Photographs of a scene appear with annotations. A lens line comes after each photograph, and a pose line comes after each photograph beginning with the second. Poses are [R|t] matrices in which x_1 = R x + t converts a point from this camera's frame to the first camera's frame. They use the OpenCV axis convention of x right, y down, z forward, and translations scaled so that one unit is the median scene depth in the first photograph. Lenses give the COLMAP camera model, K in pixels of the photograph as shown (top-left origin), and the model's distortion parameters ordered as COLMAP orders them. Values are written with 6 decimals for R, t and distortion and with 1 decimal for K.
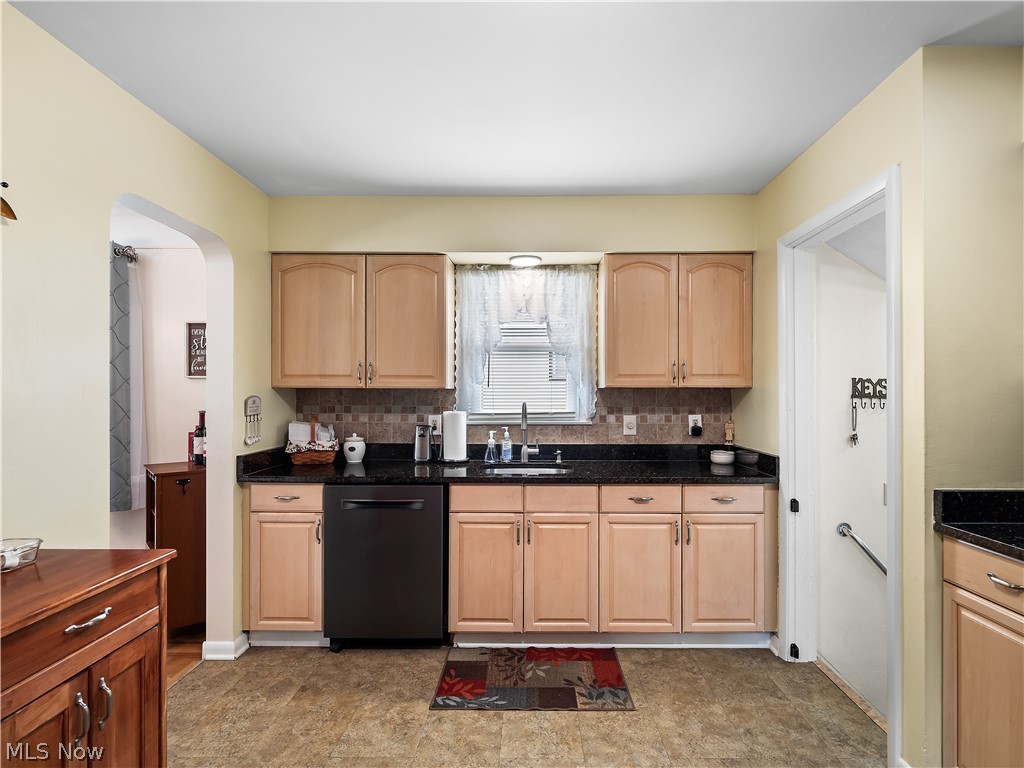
lens RADIAL K [[518.7, 0, 528.0], [0, 518.7, 391.0], [0, 0, 1]] dist [0.009671, -0.011785]
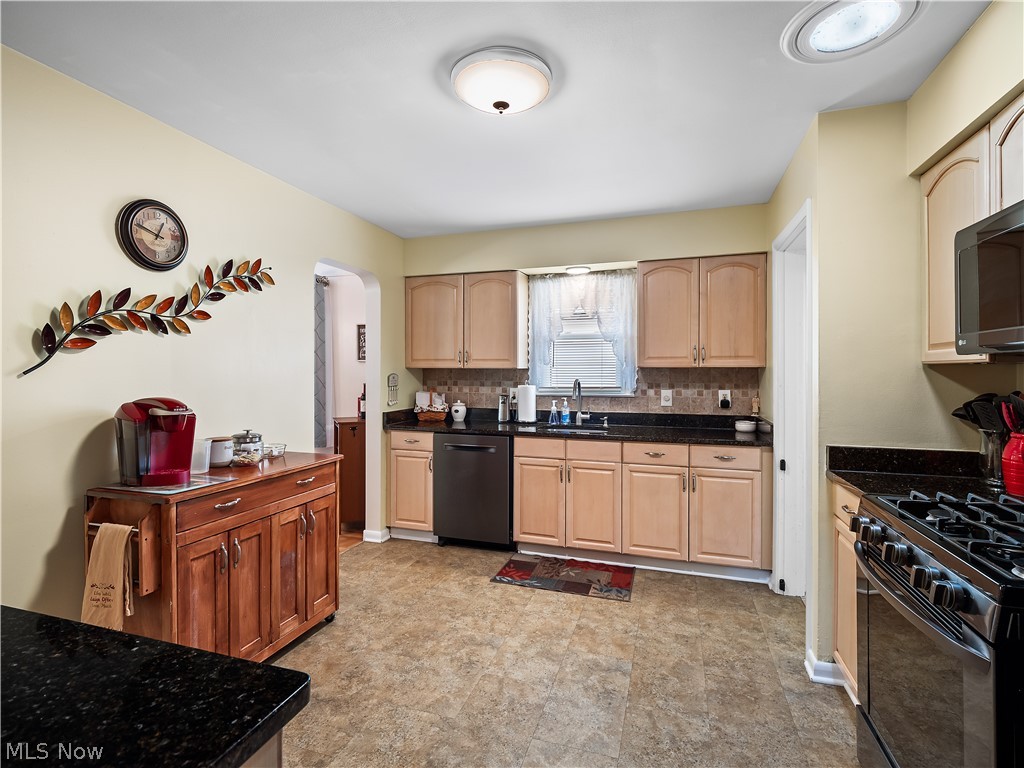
lens RADIAL K [[518.7, 0, 497.8], [0, 518.7, 365.8], [0, 0, 1]] dist [0.009671, -0.011785]
pose [[0.943993, -0.003138, -0.329952, 0.271826], [0.001926, 0.999990, -0.004000, -0.006552], [0.329961, 0.003140, 0.943989, -0.343520]]
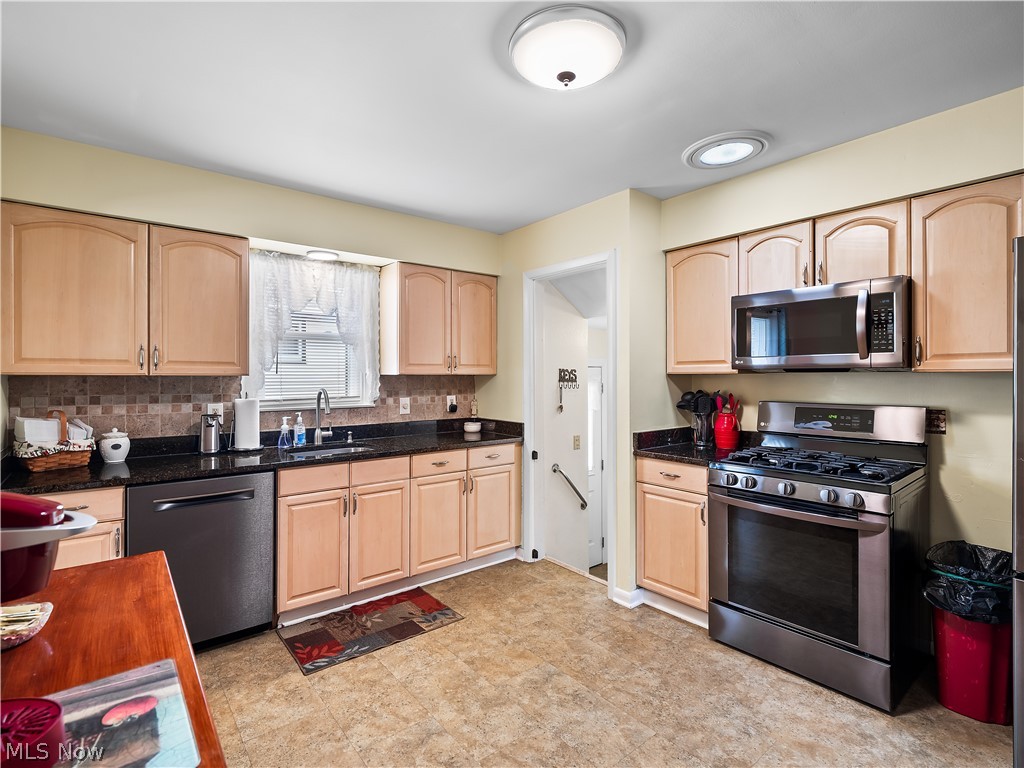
lens RADIAL K [[518.7, 0, 518.6], [0, 518.7, 370.8], [0, 0, 1]] dist [0.009671, -0.011785]
pose [[0.763249, 0.003917, 0.646092, -0.450049], [-0.003197, 0.999992, -0.002286, -0.014755], [-0.646096, -0.000321, 0.763256, -0.088444]]
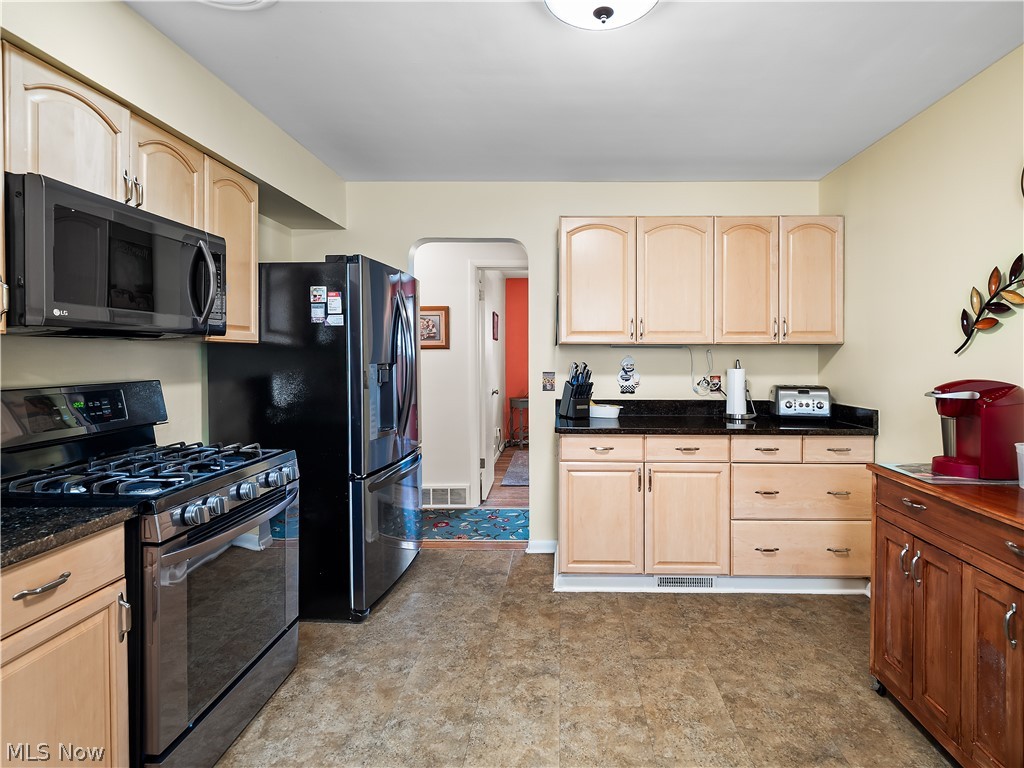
lens RADIAL K [[518.7, 0, 544.1], [0, 518.7, 361.7], [0, 0, 1]] dist [0.009671, -0.011785]
pose [[-0.999891, 0.005269, 0.013774, 0.082932], [0.005335, 0.999974, 0.004771, 0.016025], [-0.013748, 0.004844, -0.999894, 0.967495]]
